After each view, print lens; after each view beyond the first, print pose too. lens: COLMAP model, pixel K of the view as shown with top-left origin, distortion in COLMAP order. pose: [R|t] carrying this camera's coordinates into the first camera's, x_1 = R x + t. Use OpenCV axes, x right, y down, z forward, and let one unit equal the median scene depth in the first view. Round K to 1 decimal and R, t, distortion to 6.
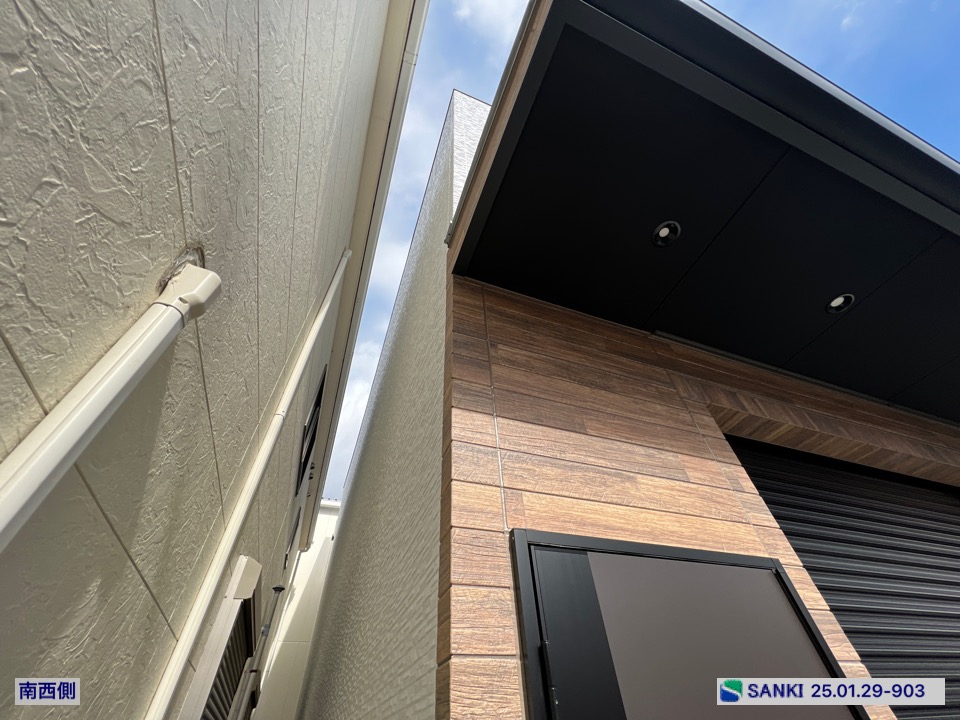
lens RADIAL K [[385.7, 0, 480.5], [0, 385.7, 362.4], [0, 0, 1]] dist [-0.002324, 0.000148]
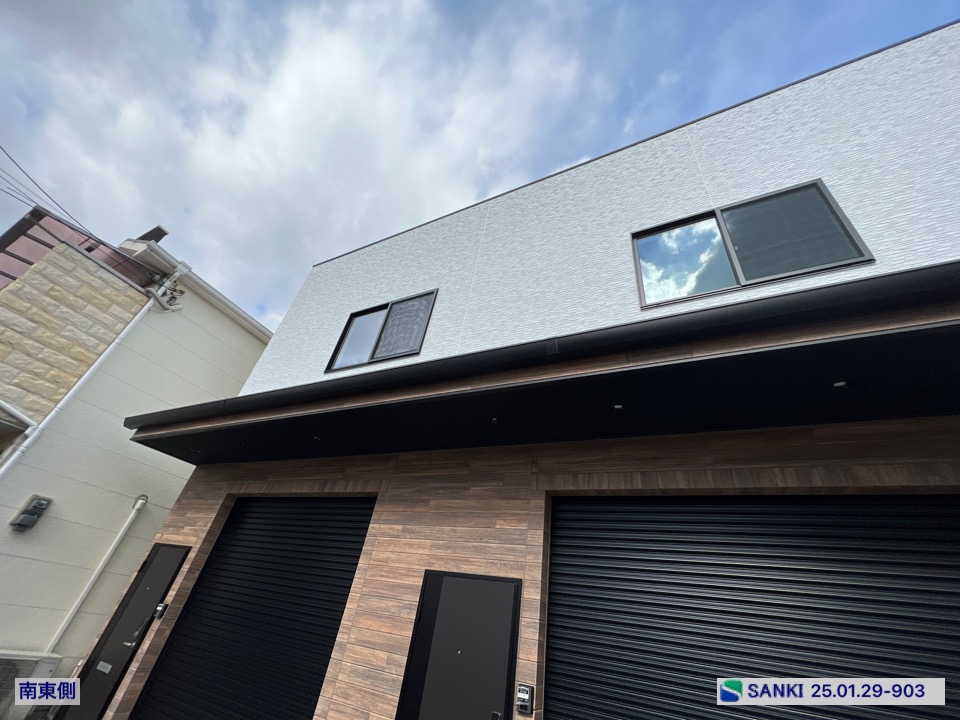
lens RADIAL K [[385.7, 0, 482.7], [0, 385.7, 362.7], [0, 0, 1]] dist [-0.002324, 0.000148]
pose [[0.664050, -0.305679, -0.682348, 6.063275], [0.406109, 0.913716, -0.014108, 0.033902], [0.627785, -0.267739, 0.730892, 0.446907]]
